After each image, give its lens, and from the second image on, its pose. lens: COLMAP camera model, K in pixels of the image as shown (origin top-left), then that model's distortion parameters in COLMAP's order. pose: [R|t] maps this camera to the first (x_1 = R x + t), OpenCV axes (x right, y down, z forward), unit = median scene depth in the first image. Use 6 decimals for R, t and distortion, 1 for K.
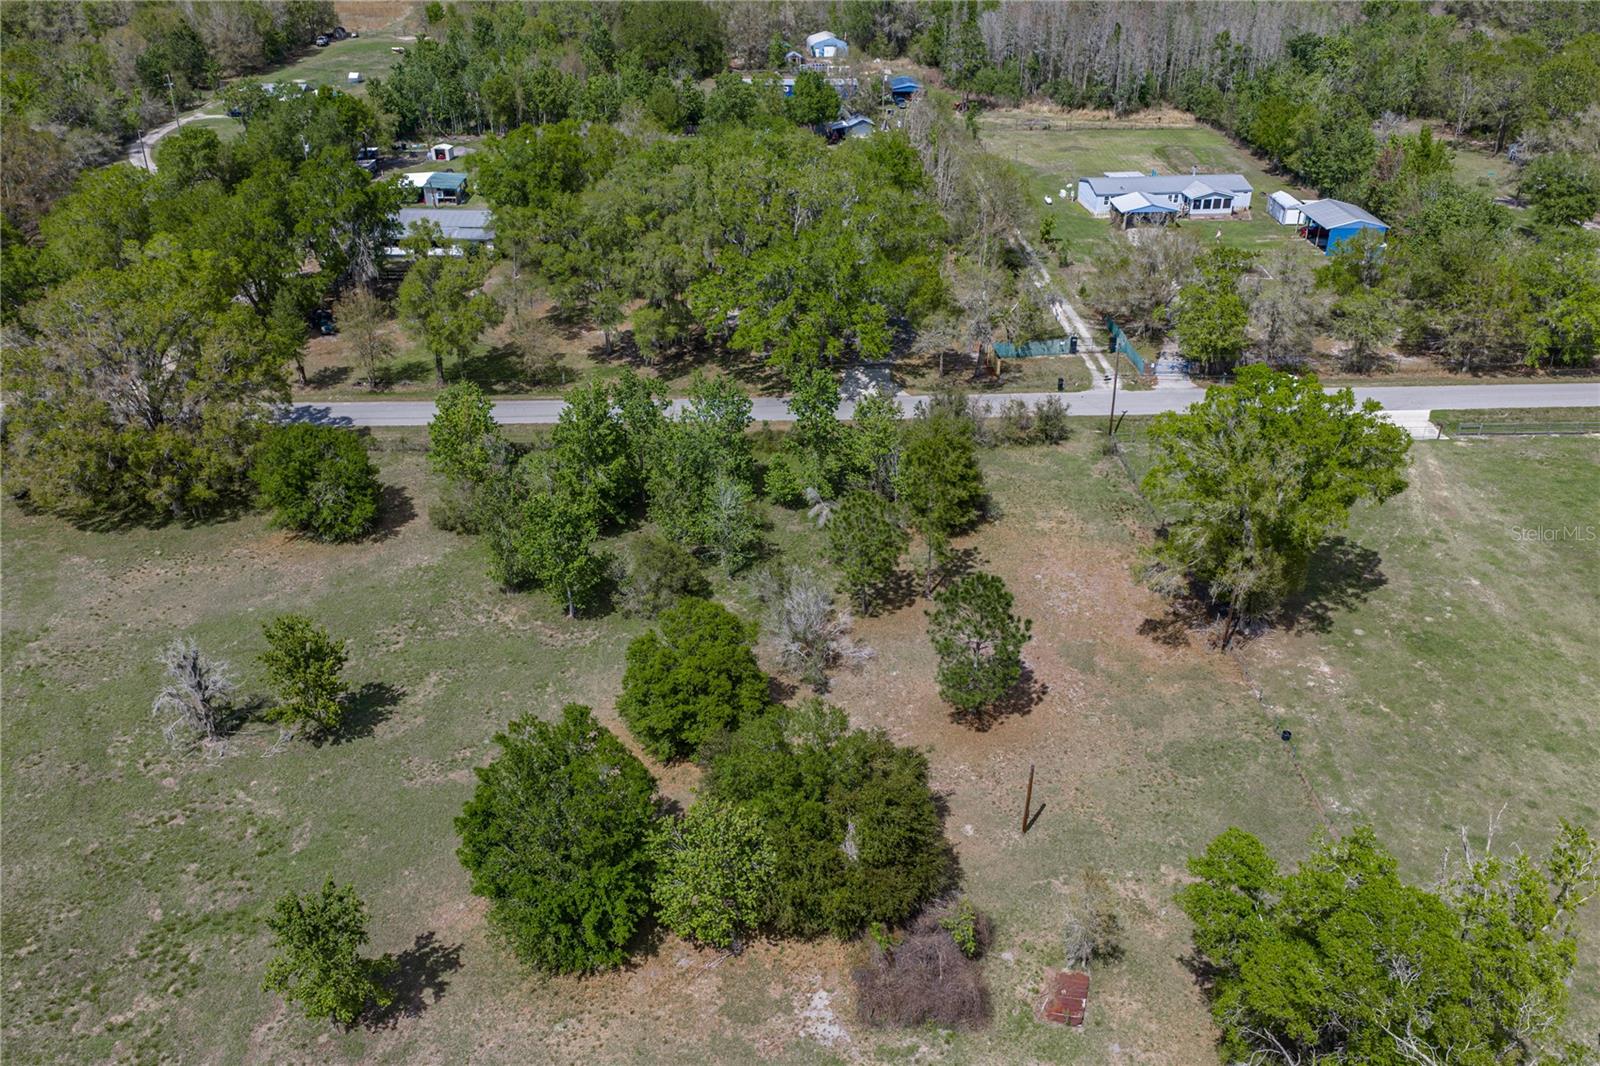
lens RADIAL K [[1306.5, 0, 799.6], [0, 1306.5, 557.5], [0, 0, 1]] dist [0.036076, -0.020573]
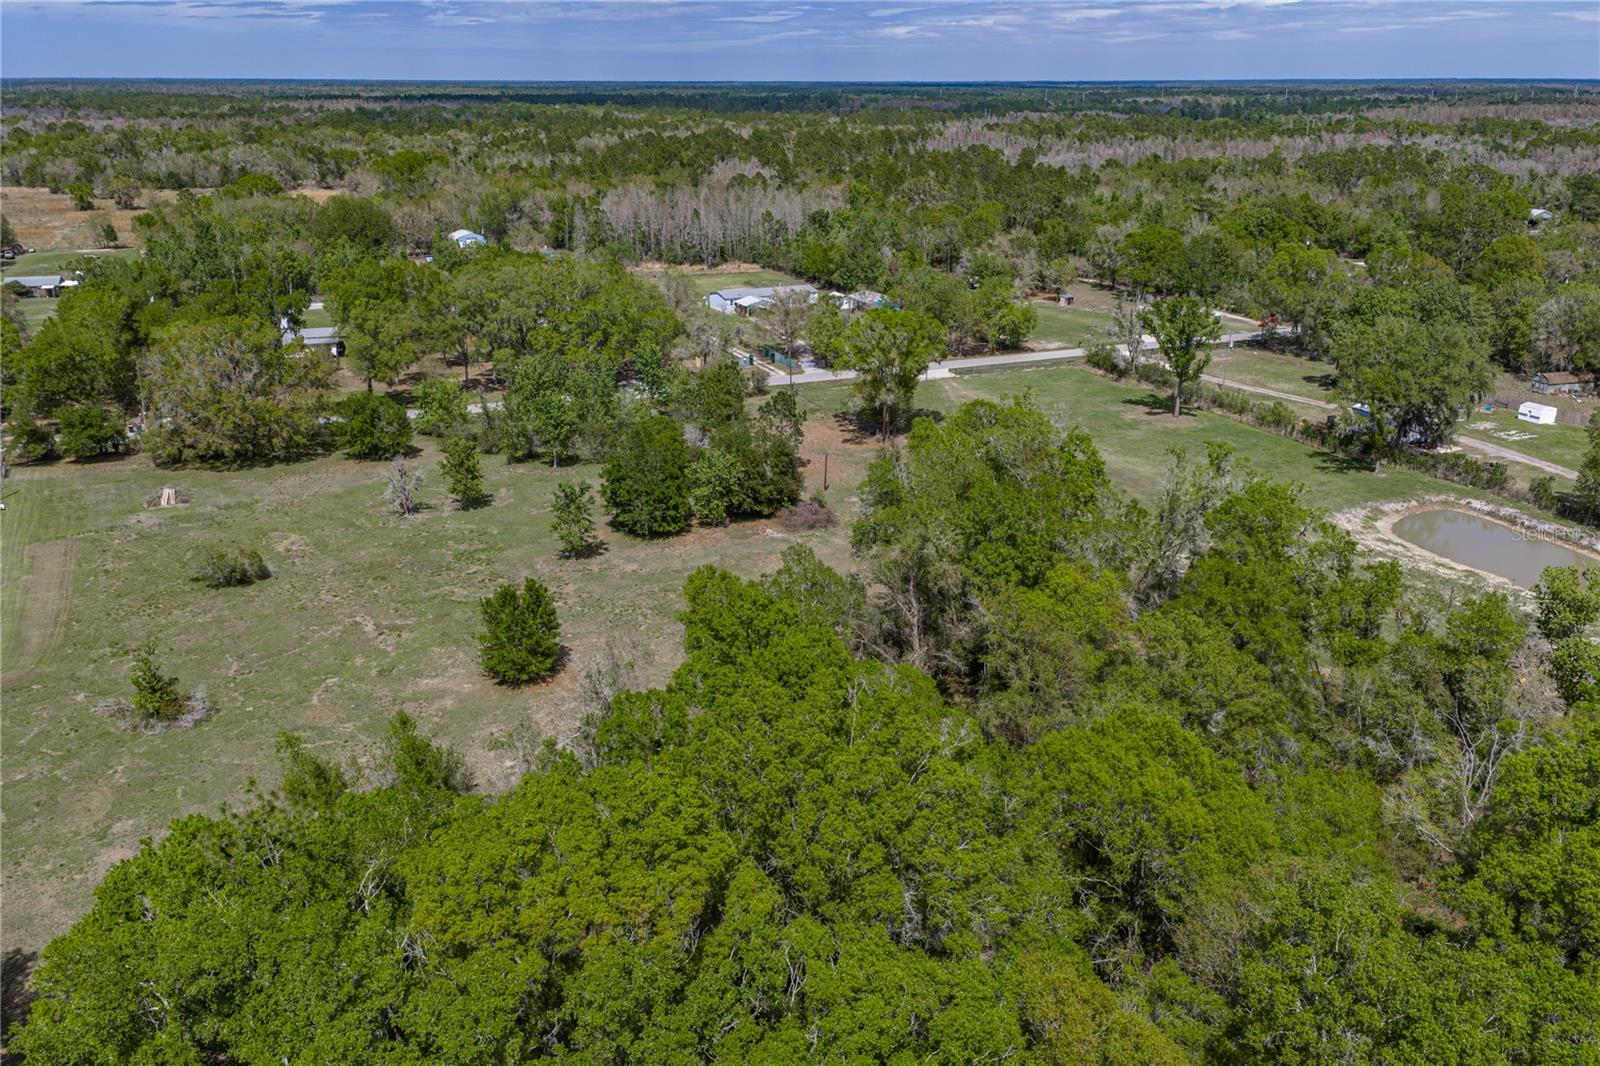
lens RADIAL K [[1306.5, 0, 799.6], [0, 1306.5, 557.5], [0, 0, 1]] dist [0.036076, -0.020573]
pose [[0.933780, -0.125175, 0.335240, -0.229146], [0.178572, 0.974842, -0.133399, 0.224325], [-0.310107, 0.184429, 0.932641, -0.375589]]
